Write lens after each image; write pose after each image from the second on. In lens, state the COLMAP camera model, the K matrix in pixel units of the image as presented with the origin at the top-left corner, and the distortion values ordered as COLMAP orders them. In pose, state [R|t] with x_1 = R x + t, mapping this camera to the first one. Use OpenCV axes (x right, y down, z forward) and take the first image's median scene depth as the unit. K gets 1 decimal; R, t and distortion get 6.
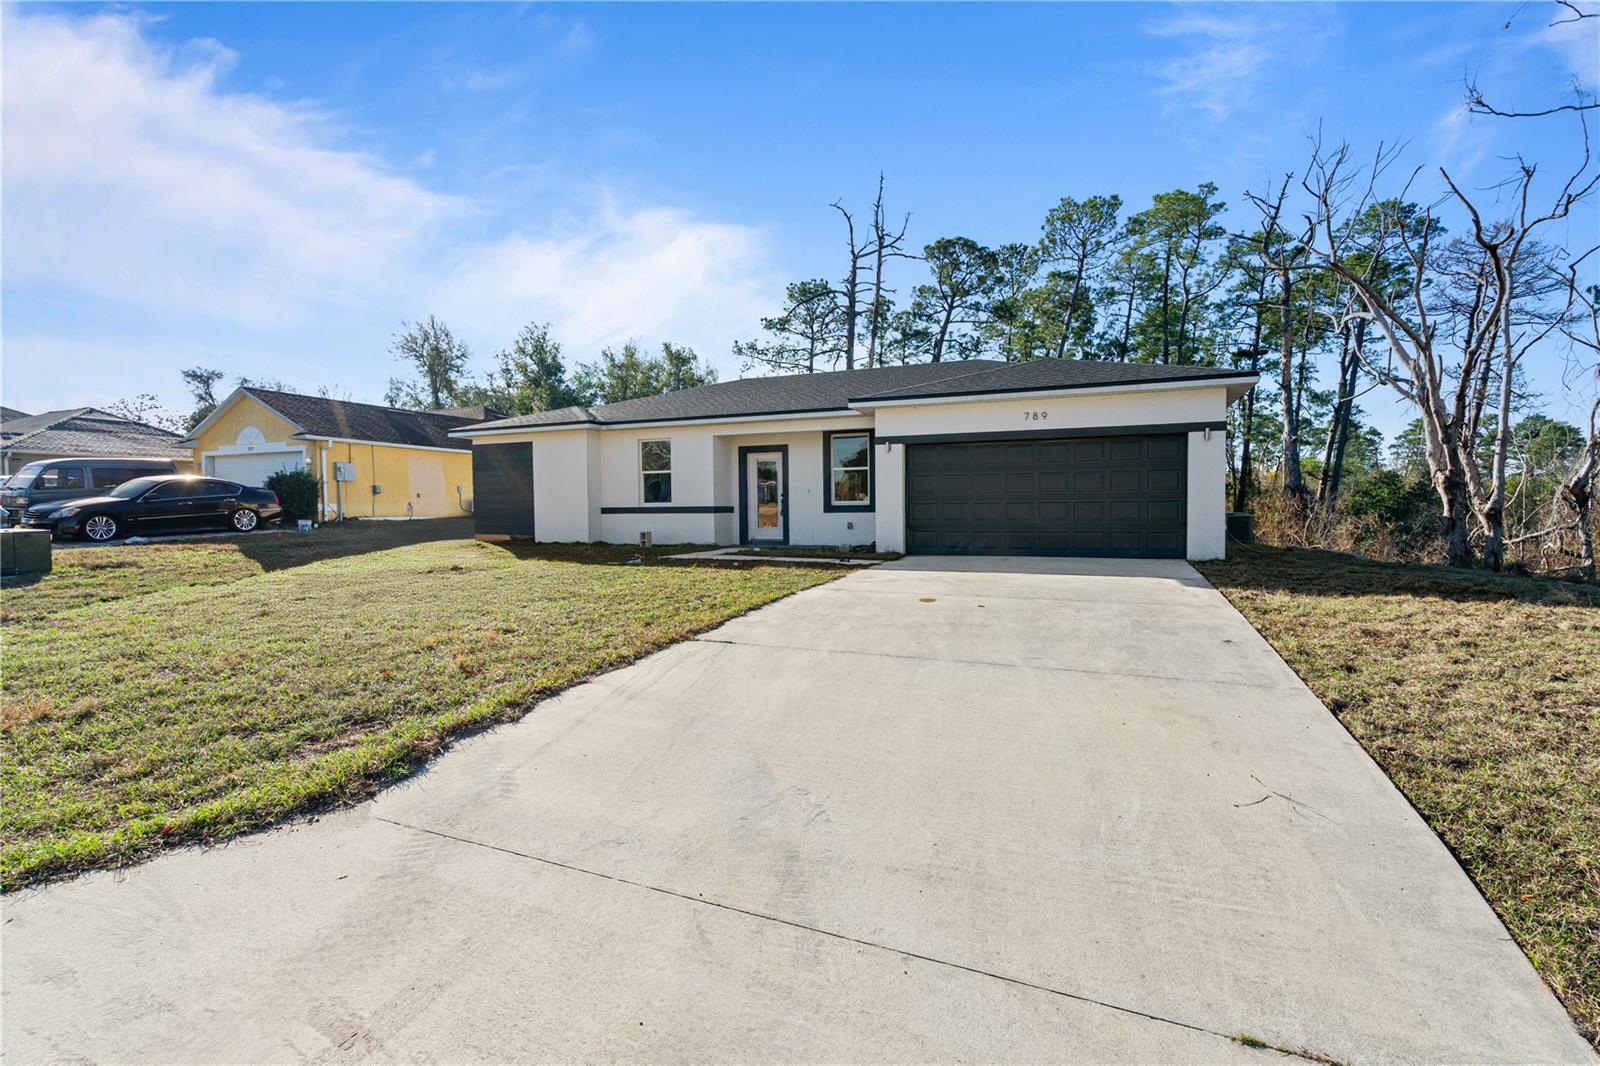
lens RADIAL K [[729.8, 0, 805.9], [0, 729.8, 531.7], [0, 0, 1]] dist [-0.004890, 0.000675]
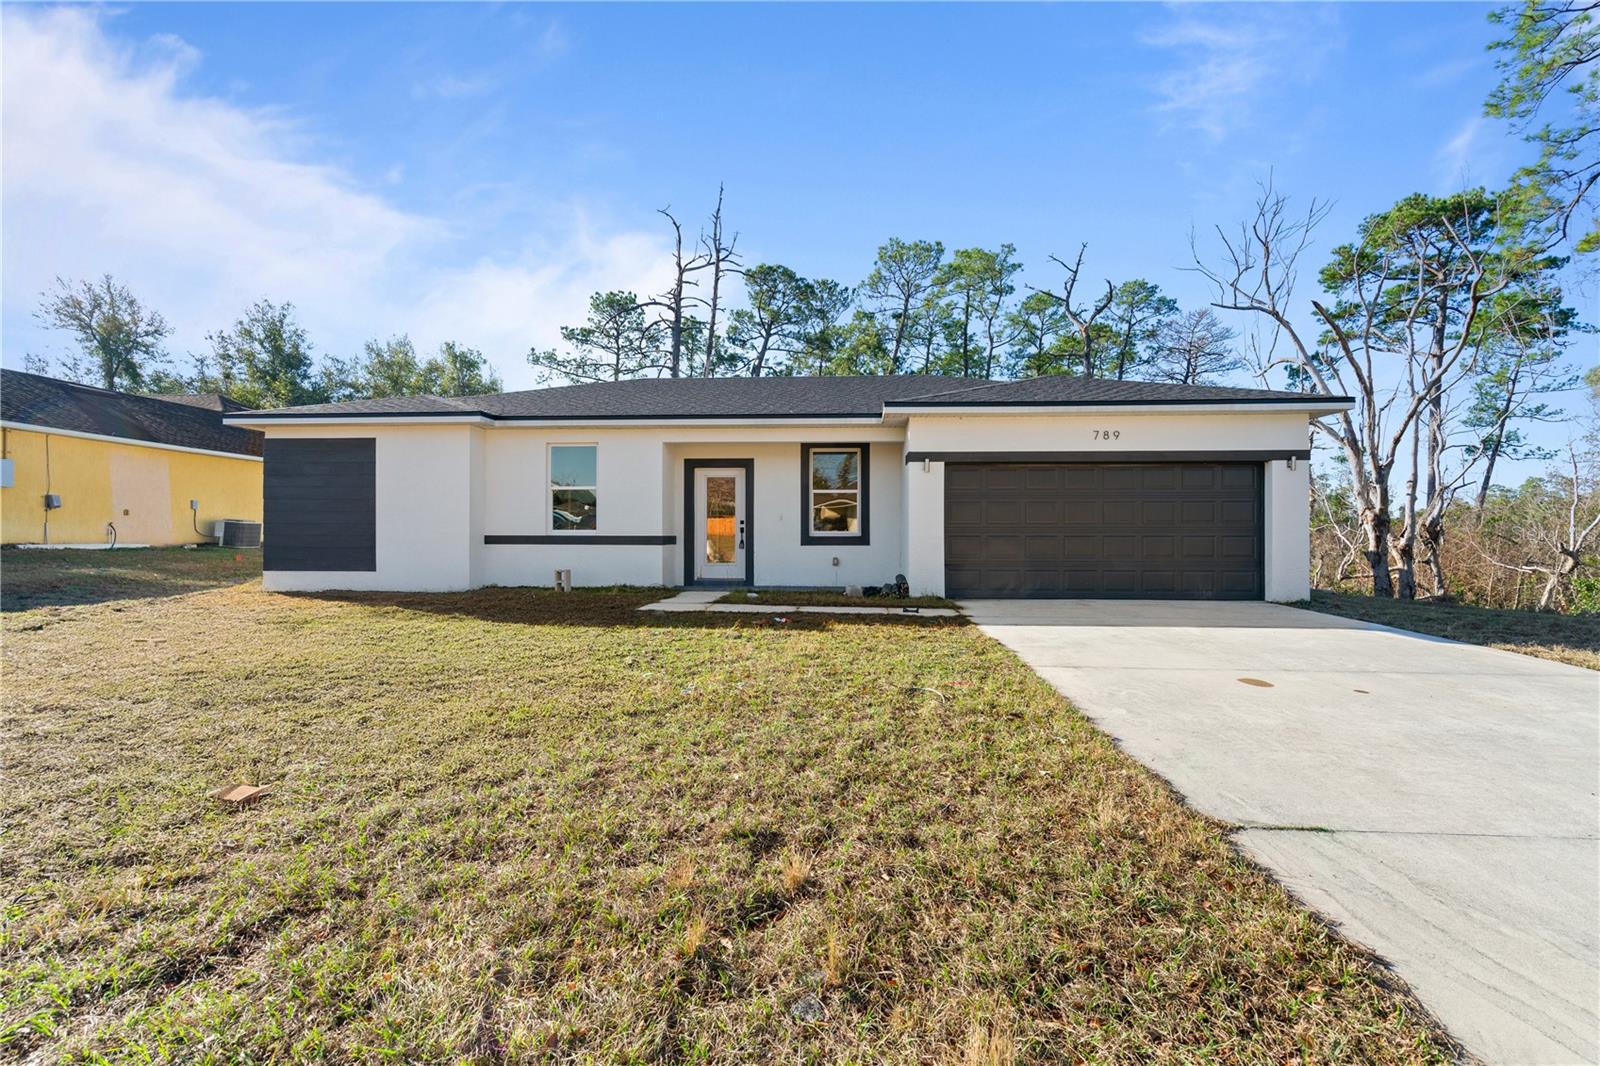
lens RADIAL K [[713.0, 0, 807.0], [0, 713.0, 533.4], [0, 0, 1]] dist [0.000351, 0.000332]
pose [[0.945935, 0.010542, 0.324185, -0.193460], [0.000628, 0.999410, -0.034330, -0.010363], [-0.324356, 0.032678, 0.945370, 0.222842]]
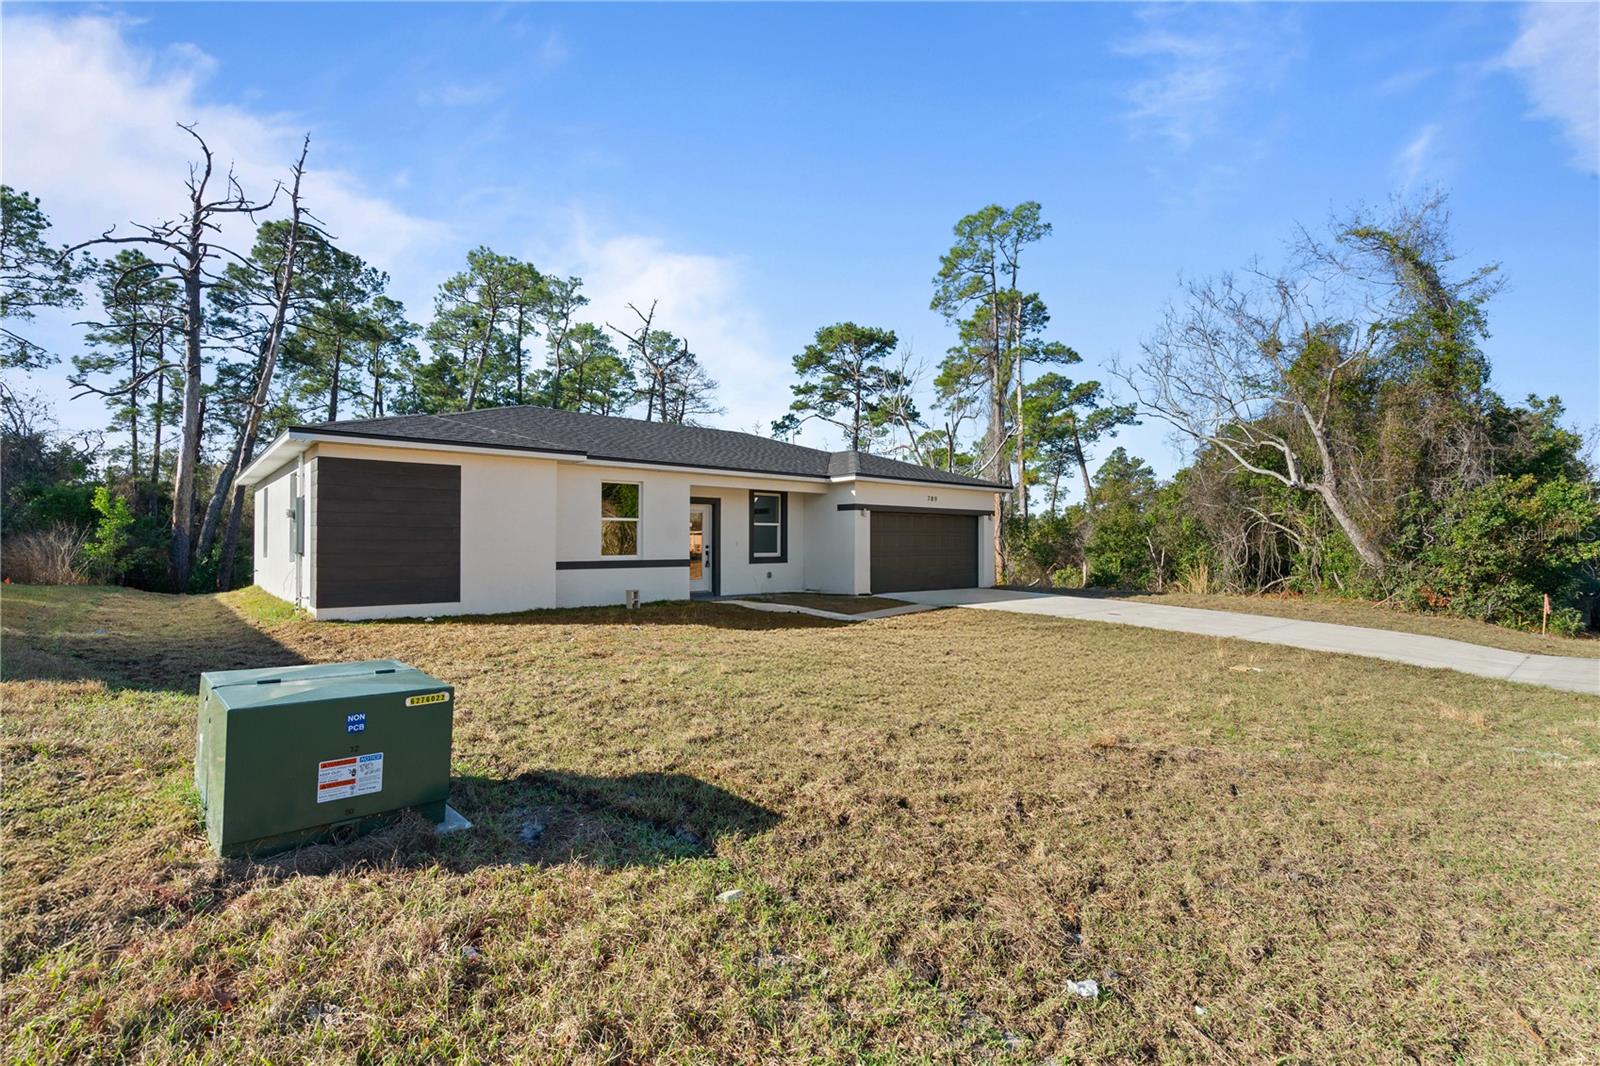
lens RADIAL K [[720.3, 0, 797.4], [0, 720.3, 528.2], [0, 0, 1]] dist [-0.001993, 0.000251]
pose [[0.447352, 0.026312, 0.893971, -0.786409], [0.022409, 0.998924, -0.040614, -0.029314], [-0.894077, 0.038202, 0.446281, 0.394786]]
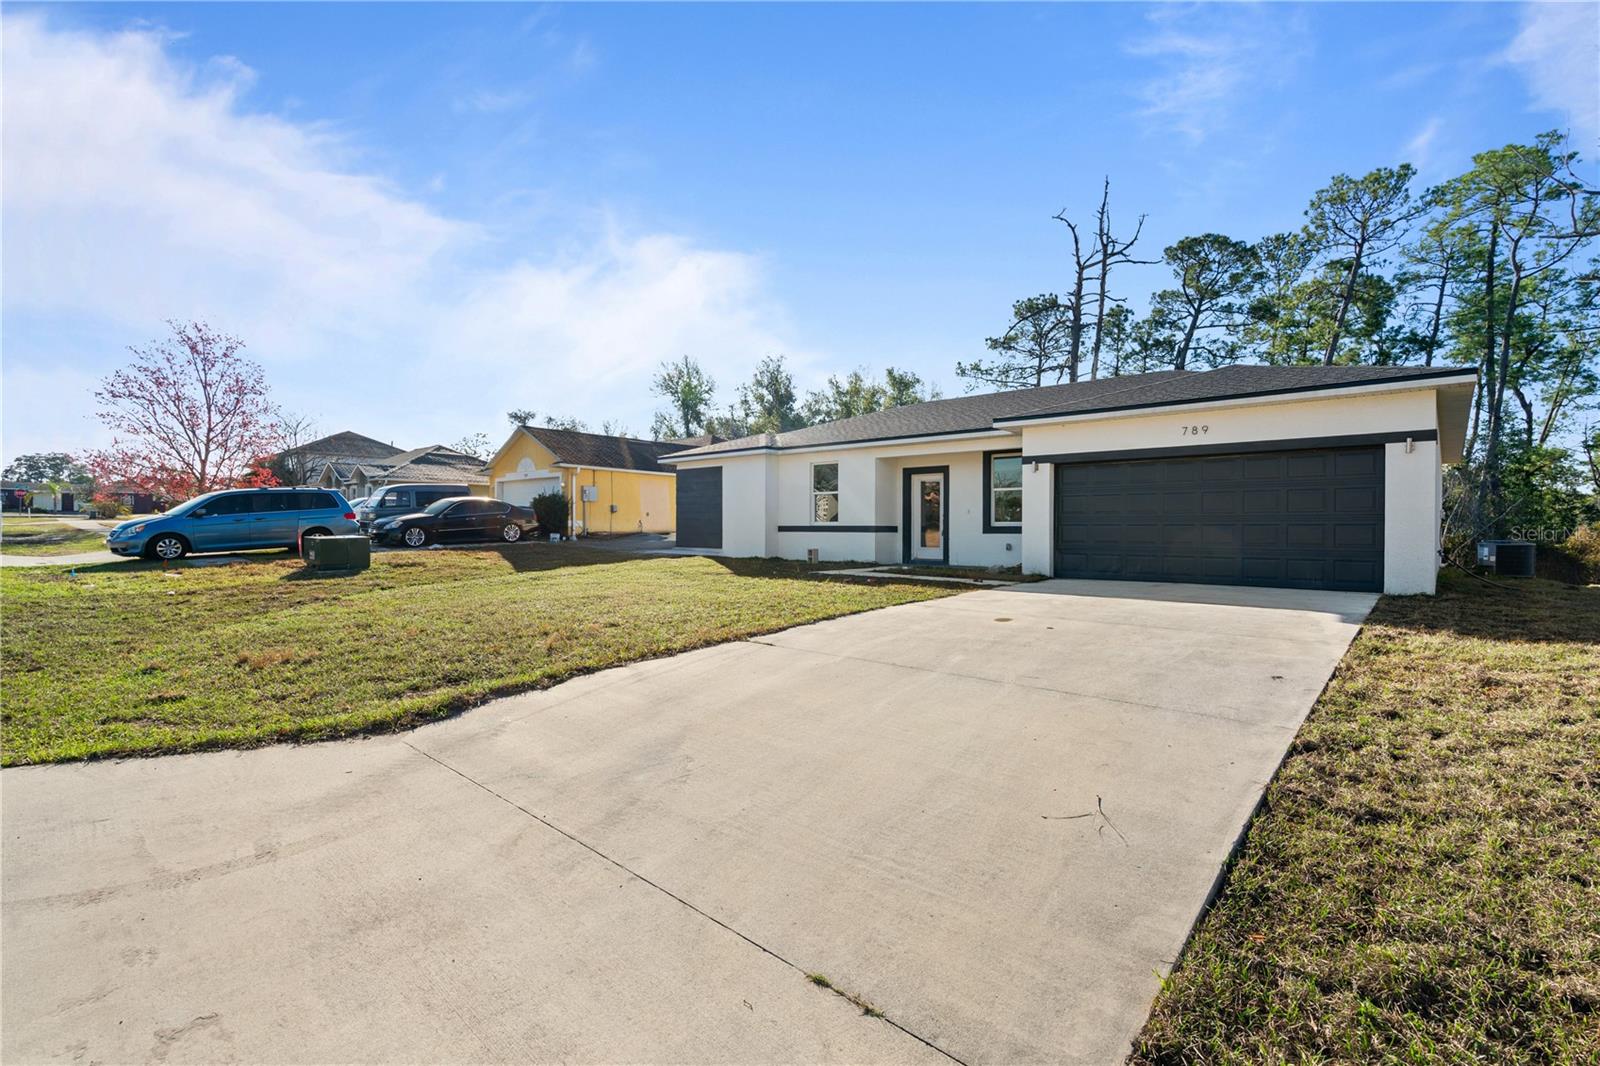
lens RADIAL K [[727.6, 0, 807.1], [0, 727.6, 539.1], [0, 0, 1]] dist [-0.012328, 0.007422]
pose [[0.946948, 0.017013, -0.320936, 0.100289], [-0.023342, 0.999601, -0.015882, 0.002513], [0.320538, 0.022531, 0.946968, -0.011061]]
